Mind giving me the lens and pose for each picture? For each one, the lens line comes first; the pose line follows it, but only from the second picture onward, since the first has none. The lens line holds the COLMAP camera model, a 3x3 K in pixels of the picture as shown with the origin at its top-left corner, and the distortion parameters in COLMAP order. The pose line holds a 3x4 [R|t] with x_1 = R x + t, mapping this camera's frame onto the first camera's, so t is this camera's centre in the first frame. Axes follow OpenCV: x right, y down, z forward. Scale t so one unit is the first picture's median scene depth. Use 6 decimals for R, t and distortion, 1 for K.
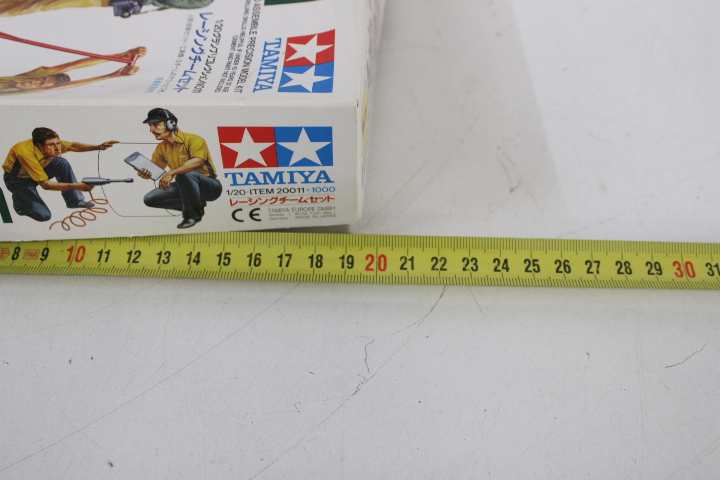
lens RADIAL K [[740.3, 0, 360.0], [0, 740.3, 240.0], [0, 0, 1]] dist [-0.150574, 0.178125]
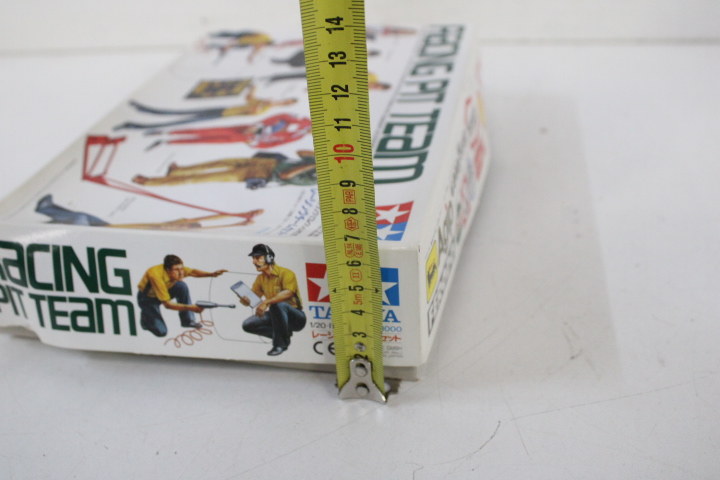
lens RADIAL K [[740.3, 0, 360.0], [0, 740.3, 240.0], [0, 0, 1]] dist [-0.150574, 0.178125]
pose [[0.976419, 0.046211, -0.210879, 0.143416], [-0.116773, 0.934639, -0.335877, 0.200679], [0.181574, 0.352582, 0.917996, -0.124364]]
